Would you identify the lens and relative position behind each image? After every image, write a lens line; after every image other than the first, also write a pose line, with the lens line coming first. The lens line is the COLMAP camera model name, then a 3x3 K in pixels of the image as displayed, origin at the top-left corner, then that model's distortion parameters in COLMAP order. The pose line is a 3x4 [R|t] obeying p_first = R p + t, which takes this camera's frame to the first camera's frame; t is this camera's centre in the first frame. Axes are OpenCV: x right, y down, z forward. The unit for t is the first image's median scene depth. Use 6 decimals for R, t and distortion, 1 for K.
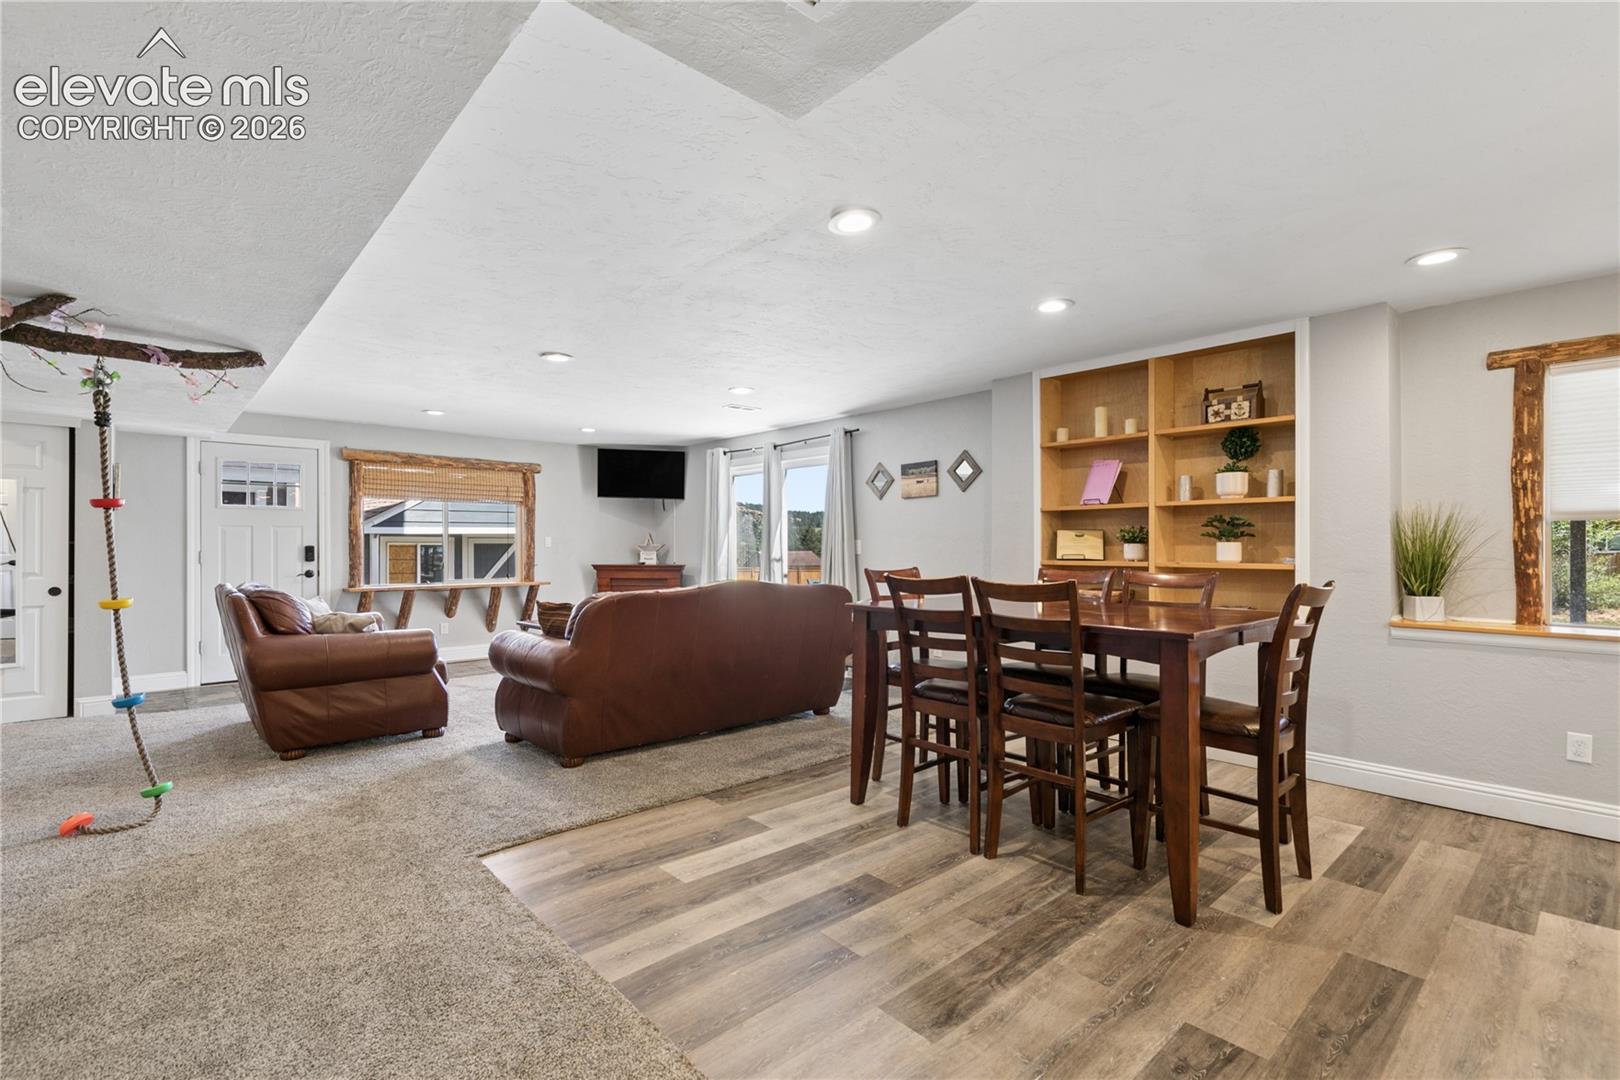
lens RADIAL K [[729.8, 0, 811.5], [0, 729.8, 546.8], [0, 0, 1]] dist [0.012761, -0.002658]
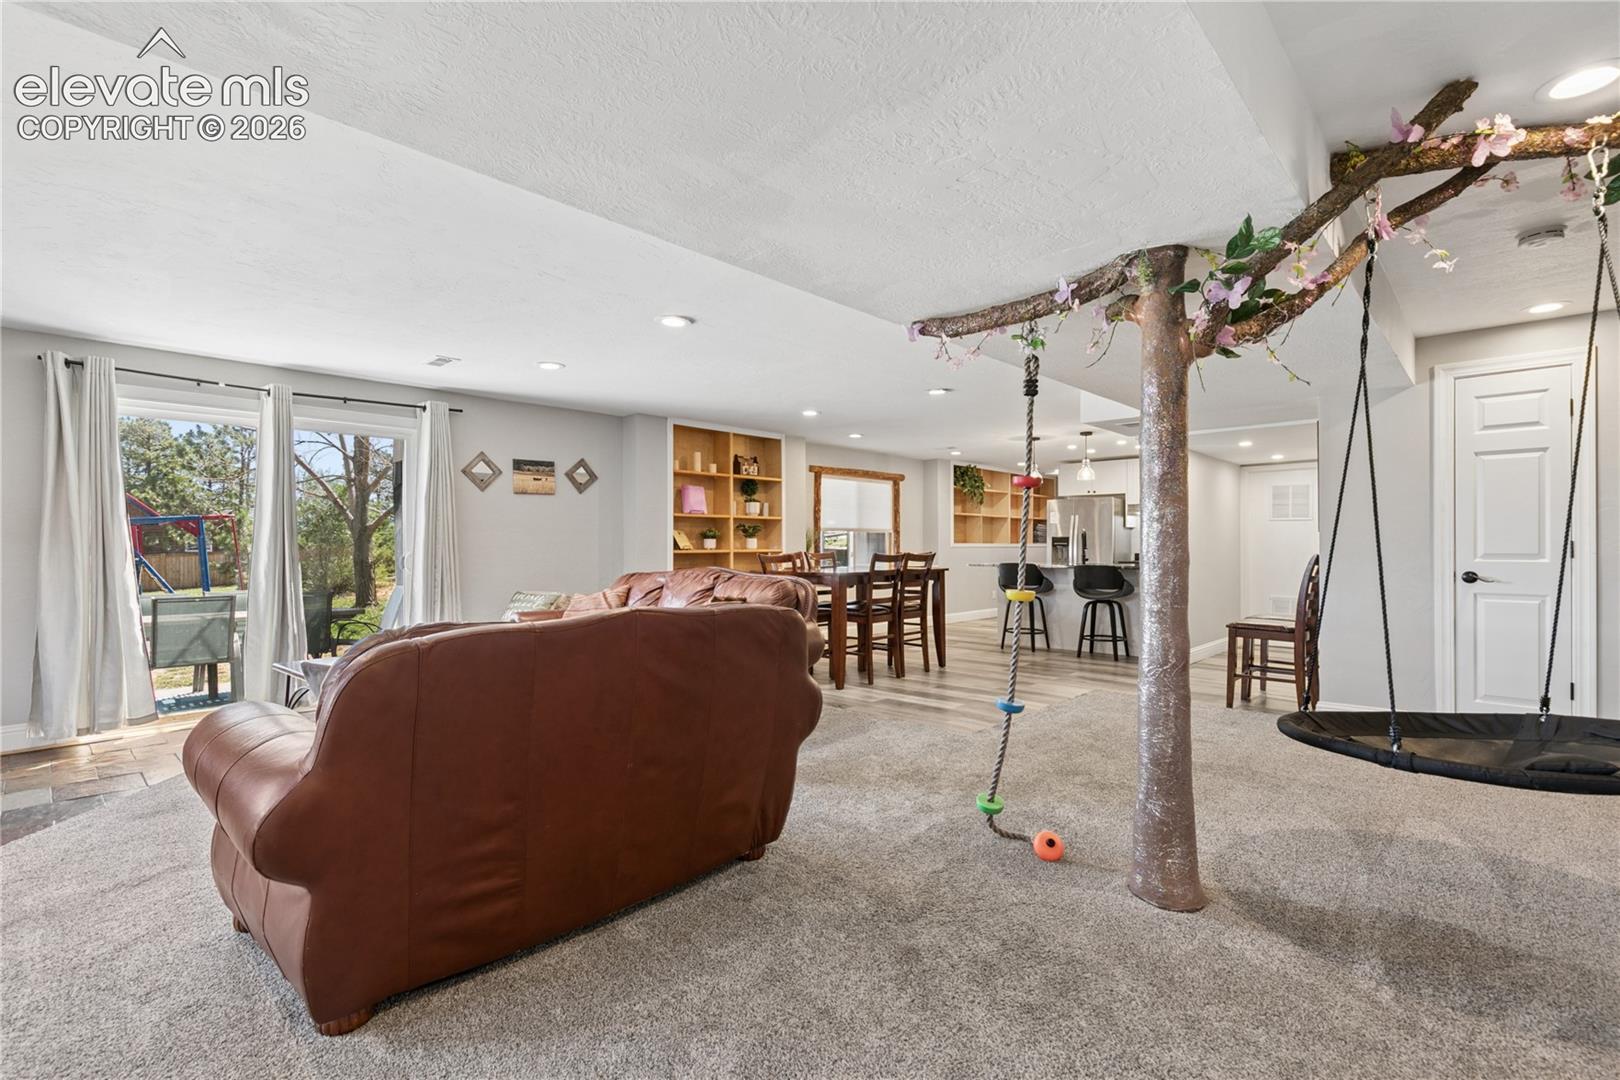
lens RADIAL K [[729.8, 0, 797.4], [0, 729.8, 545.6], [0, 0, 1]] dist [0.012761, -0.002658]
pose [[-0.027487, 0.000006, 0.999622, -1.273119], [0.001152, 0.999999, 0.000026, 0.011404], [-0.999622, 0.001152, -0.027487, 0.891714]]
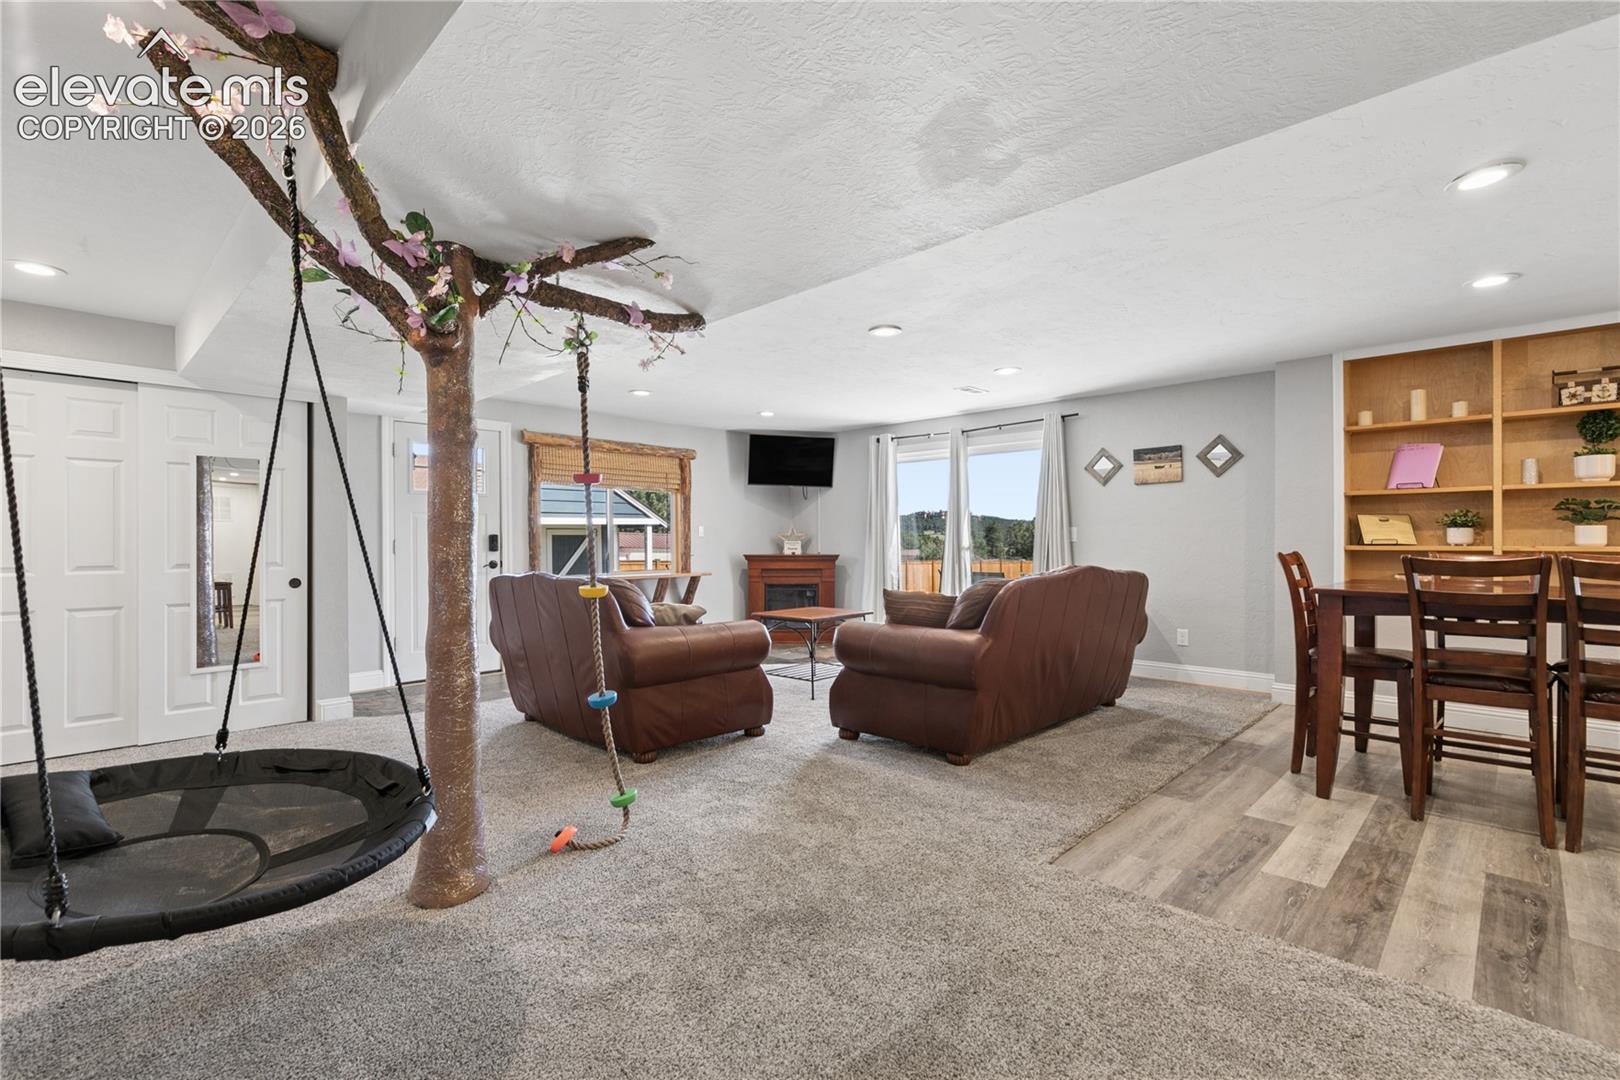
lens RADIAL K [[729.8, 0, 810.9], [0, 729.8, 538.0], [0, 0, 1]] dist [0.012761, -0.002658]
pose [[0.997901, -0.002054, 0.064733, -0.524962], [0.002340, 0.999988, -0.004350, 0.012285], [-0.064723, 0.004492, 0.997893, 0.068447]]
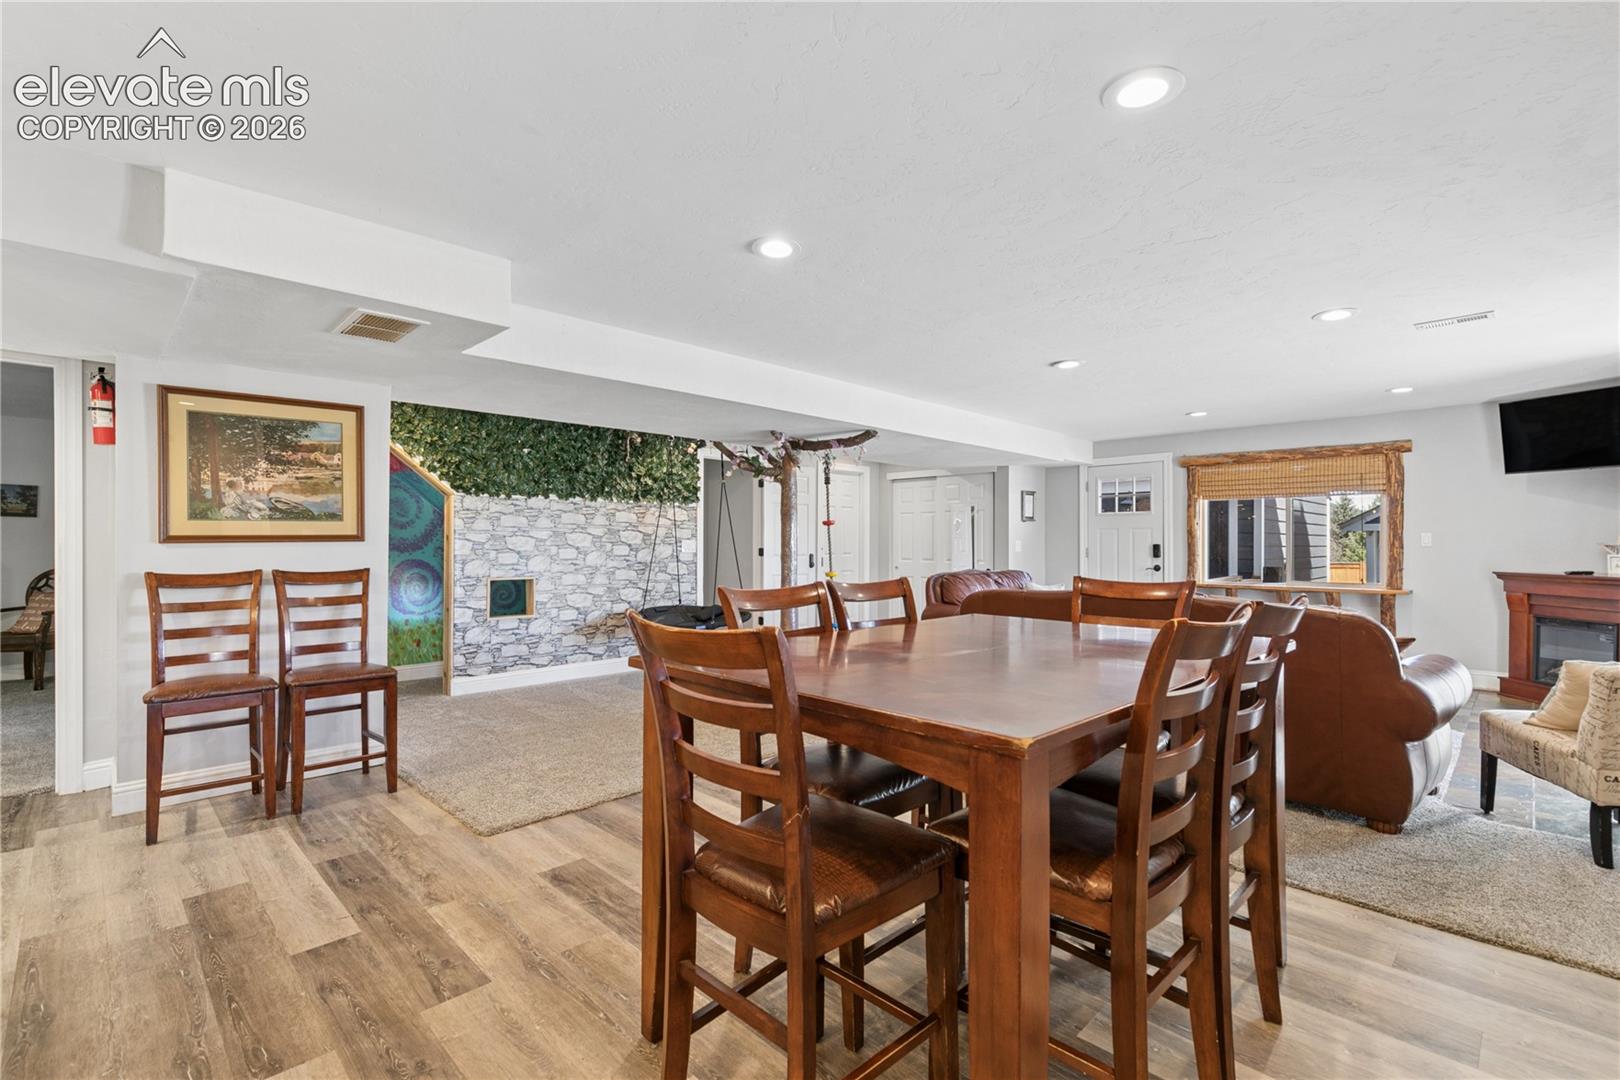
lens RADIAL K [[729.8, 0, 820.1], [0, 729.8, 539.5], [0, 0, 1]] dist [0.012761, -0.002658]
pose [[0.052489, -0.004622, -0.998611, 0.703192], [-0.001422, 0.999988, -0.004703, -0.003991], [0.998620, 0.001667, 0.052482, 0.616154]]
